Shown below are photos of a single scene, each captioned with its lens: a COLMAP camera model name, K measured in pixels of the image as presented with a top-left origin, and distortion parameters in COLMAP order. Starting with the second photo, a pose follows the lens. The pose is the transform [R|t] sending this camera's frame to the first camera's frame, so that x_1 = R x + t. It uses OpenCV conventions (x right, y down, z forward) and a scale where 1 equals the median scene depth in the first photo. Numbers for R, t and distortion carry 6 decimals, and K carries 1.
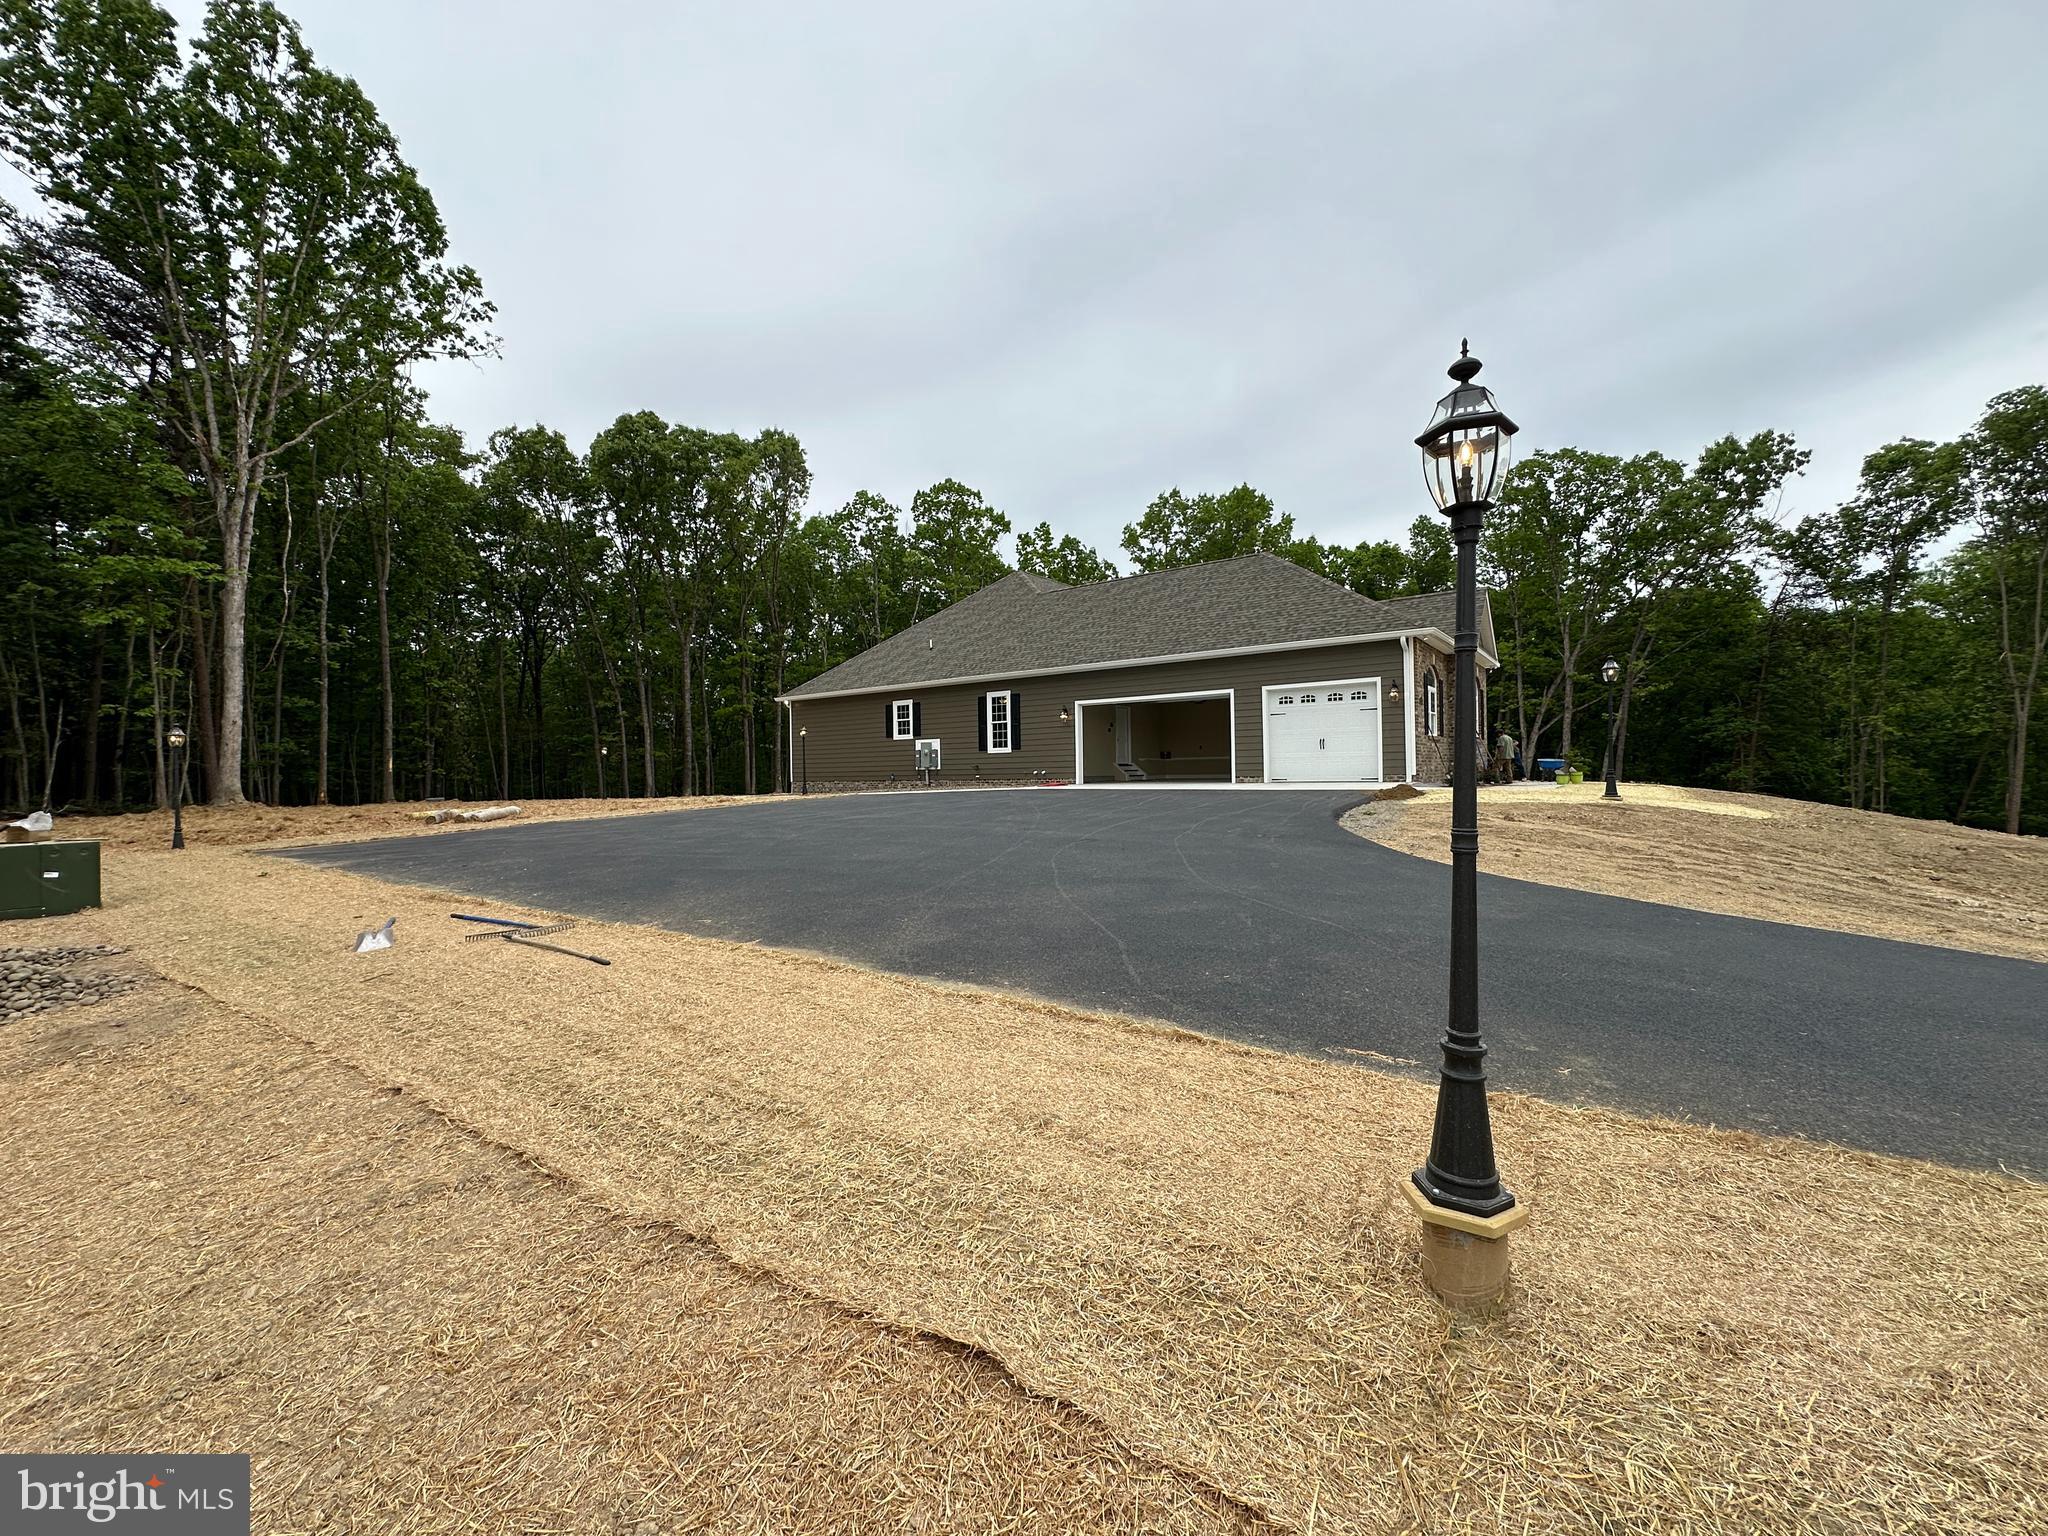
lens RADIAL K [[811.4, 0, 1024.0], [0, 811.4, 768.0], [0, 0, 1]] dist [-0.001947, 0.000400]
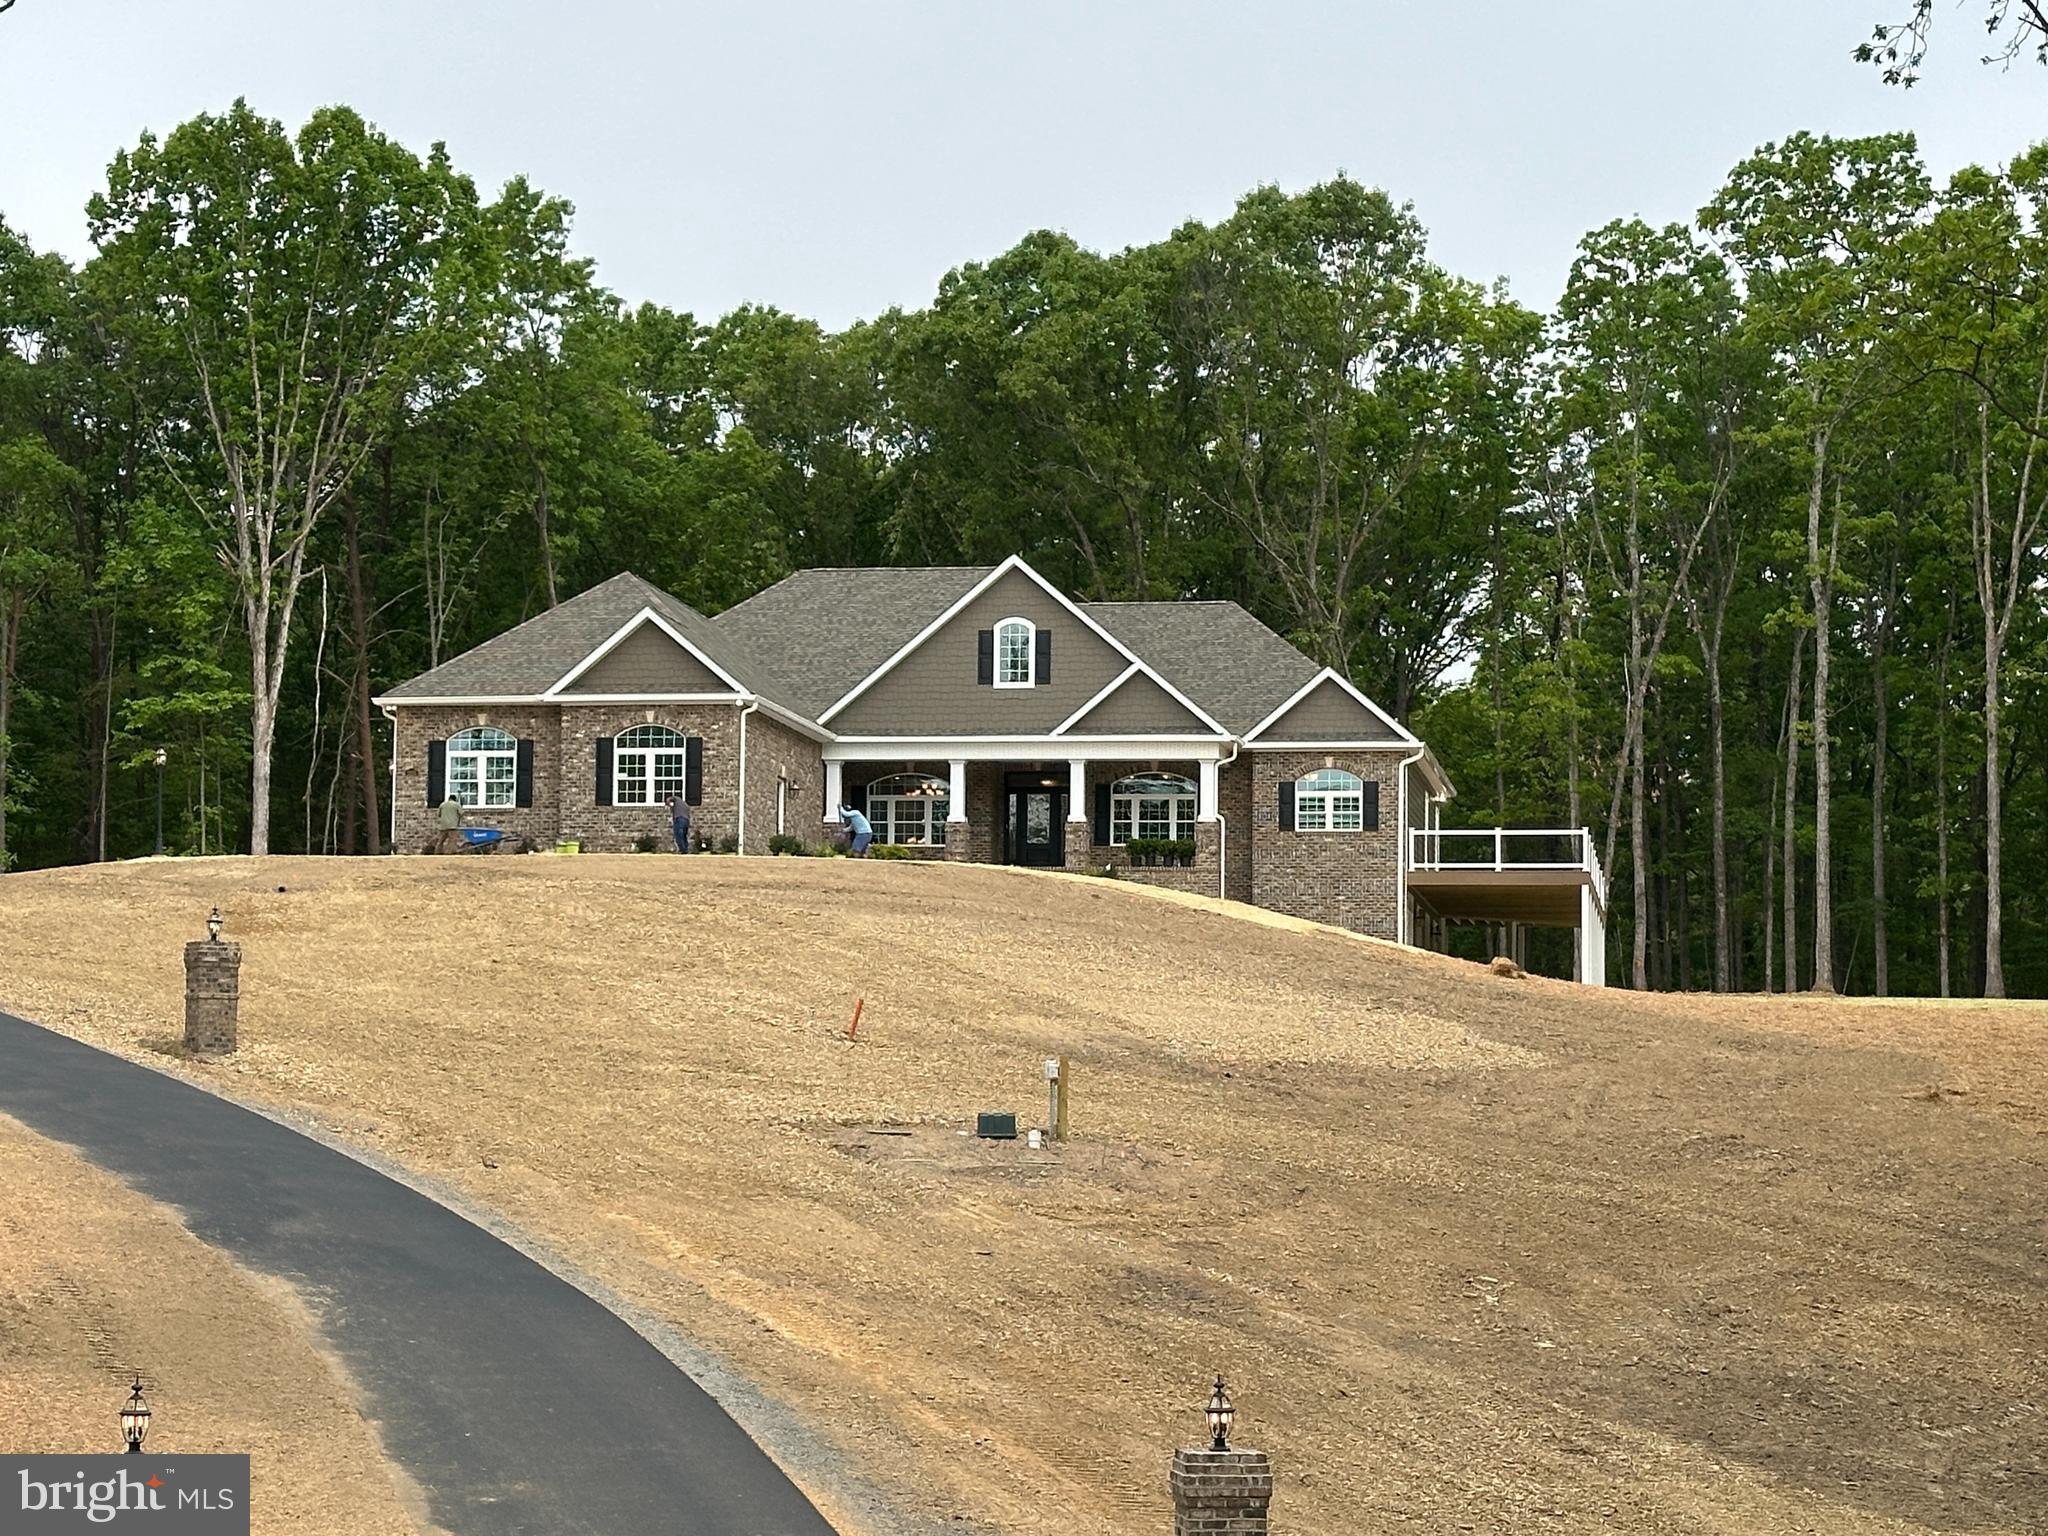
lens RADIAL K [[4347.5, 0, 1024.0], [0, 4347.5, 768.0], [0, 0, 1]] dist [0.129580, 0.179032]
pose [[0.466984, -0.062903, -0.882026, 3.393802], [-0.014756, 0.996773, -0.078898, 0.192315], [0.884143, 0.049859, 0.464549, -0.454502]]
